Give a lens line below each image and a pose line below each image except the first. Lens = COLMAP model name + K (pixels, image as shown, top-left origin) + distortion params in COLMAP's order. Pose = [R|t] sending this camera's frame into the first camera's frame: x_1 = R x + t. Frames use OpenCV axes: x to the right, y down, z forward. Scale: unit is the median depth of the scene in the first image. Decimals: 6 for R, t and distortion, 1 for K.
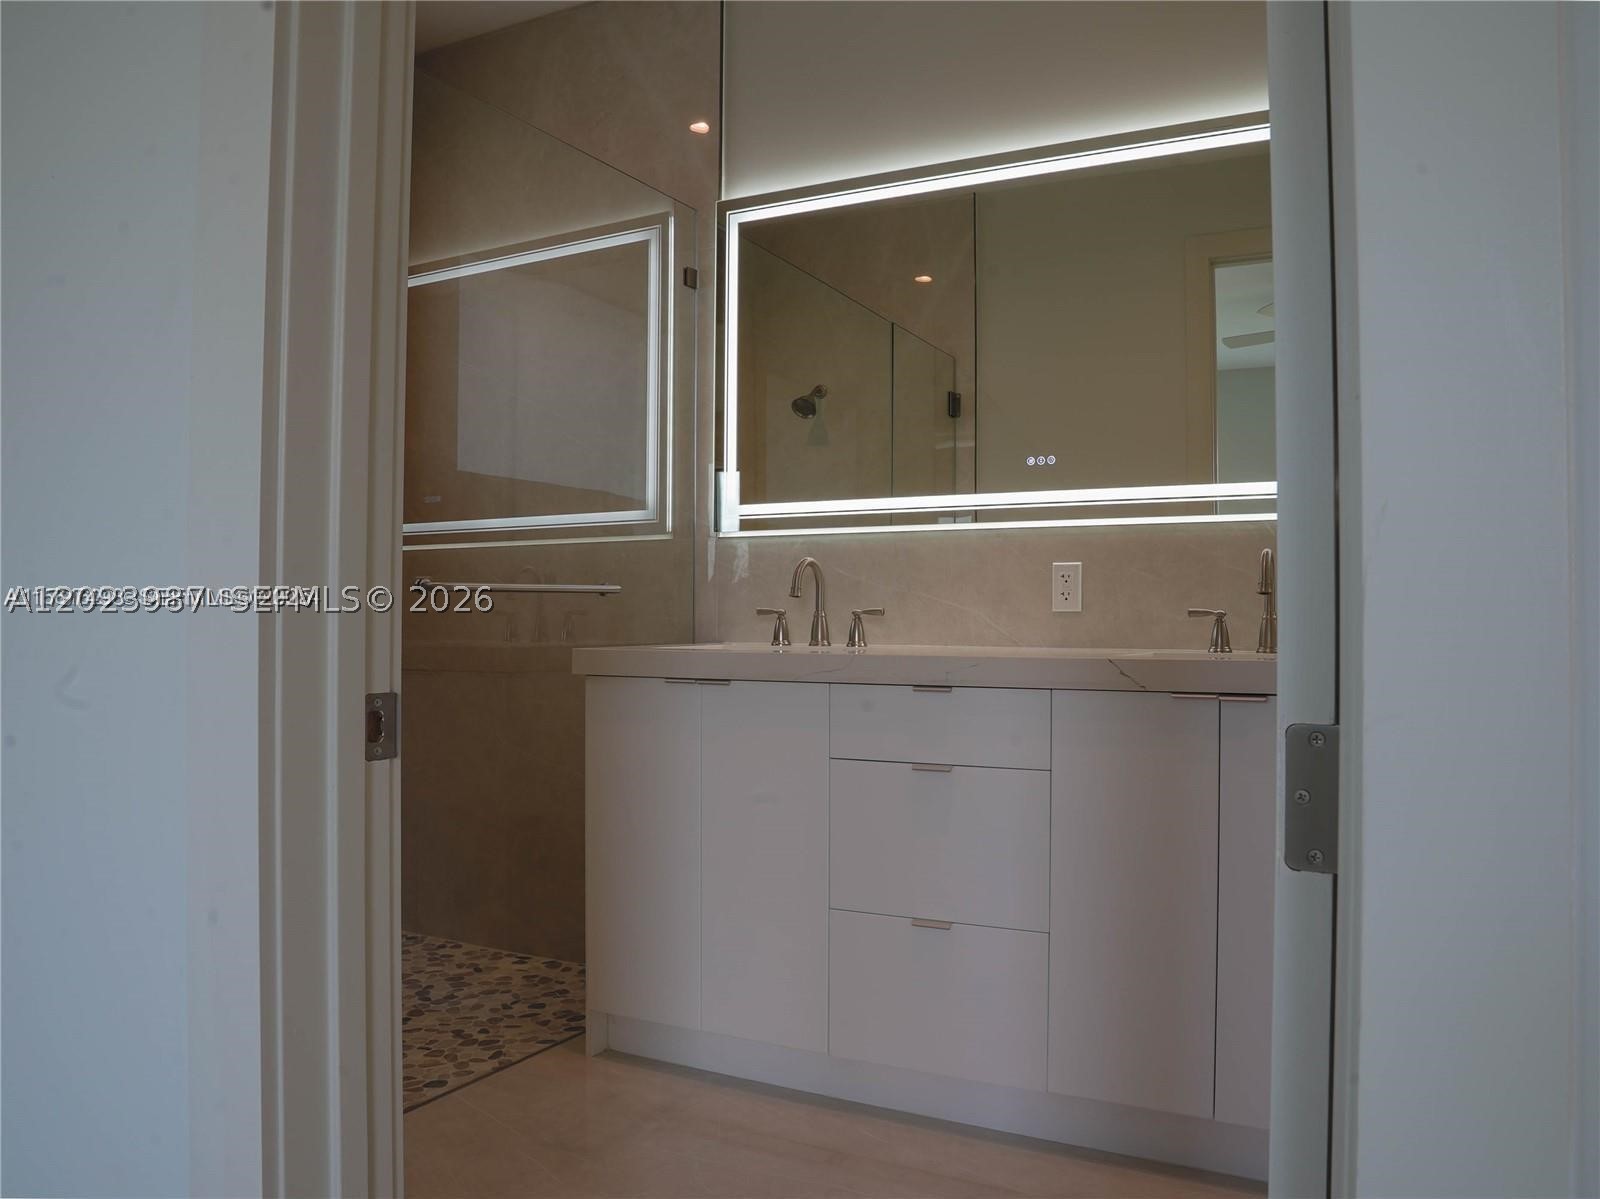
lens RADIAL K [[1298.3, 0, 803.7], [0, 1298.3, 596.5], [0, 0, 1]] dist [-0.009157, -0.012199]
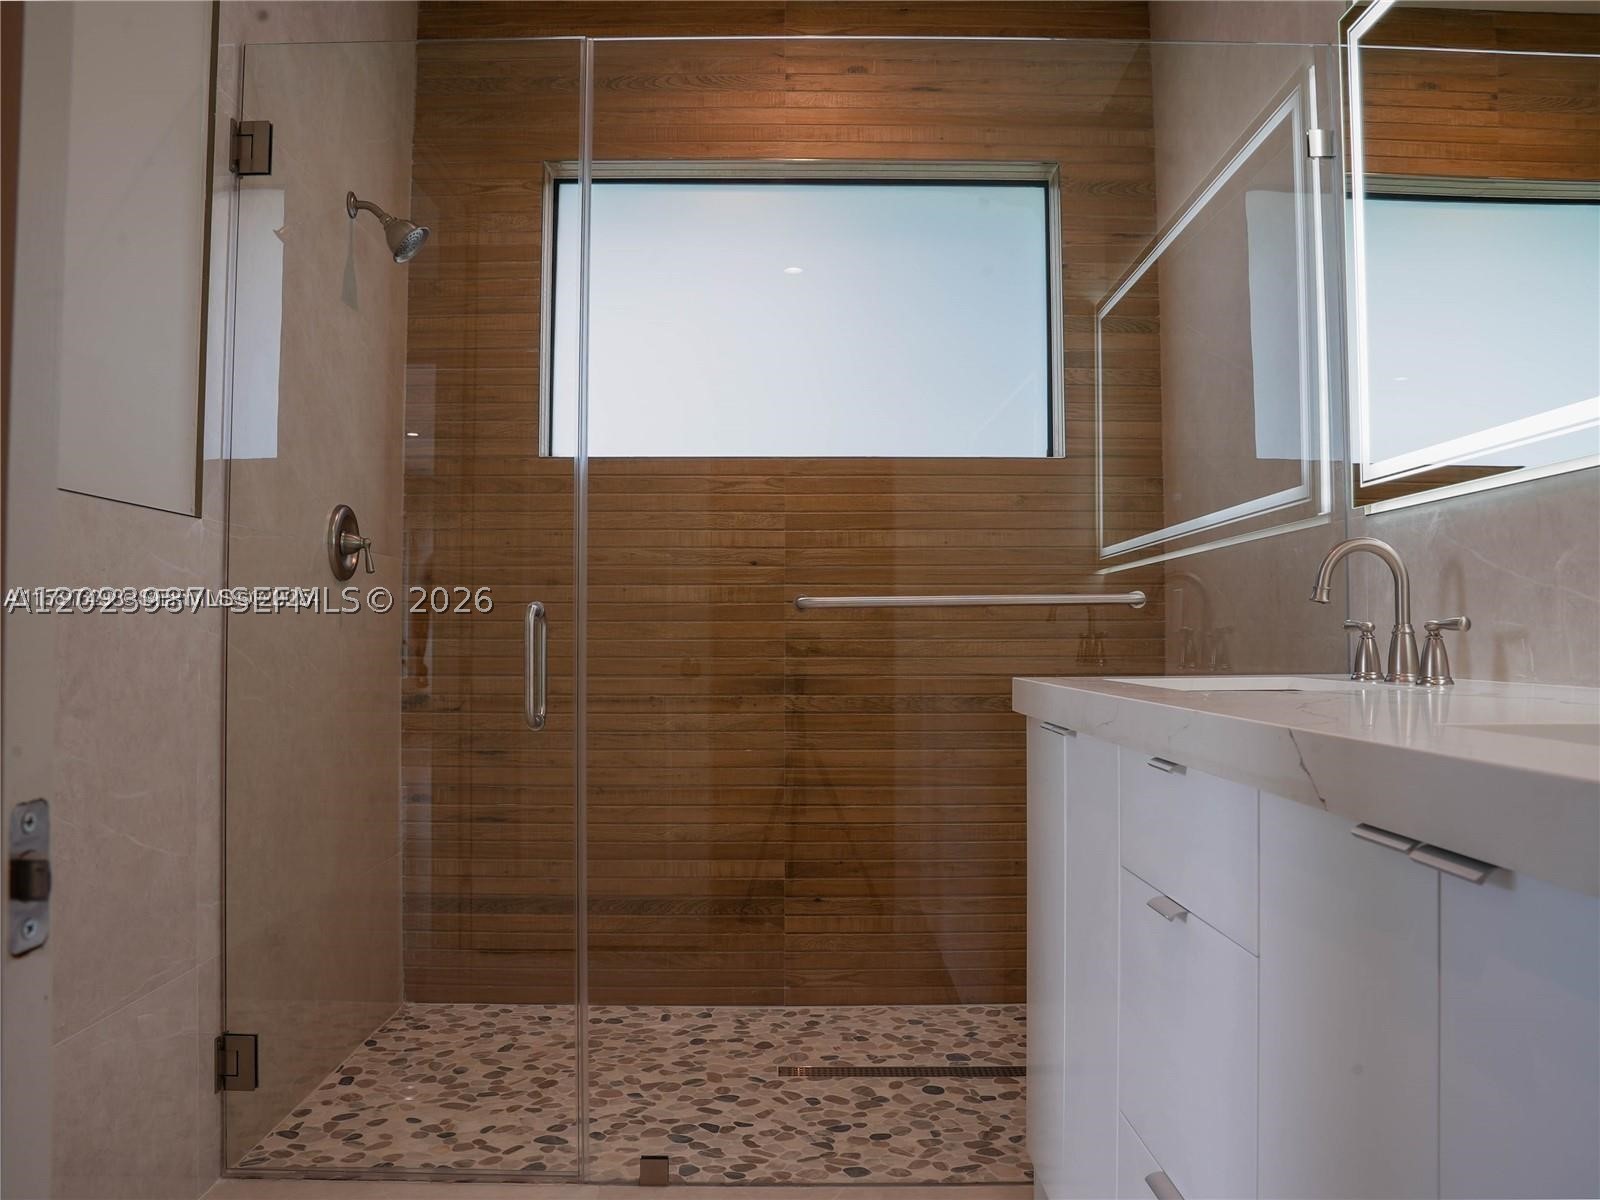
lens RADIAL K [[1298.3, 0, 799.6], [0, 1298.3, 597.3], [0, 0, 1]] dist [-0.009157, -0.012199]
pose [[0.495868, -0.033400, -0.867755, 0.807604], [0.016089, 0.999442, -0.029274, 0.023180], [0.868249, 0.000555, 0.496129, 0.915444]]
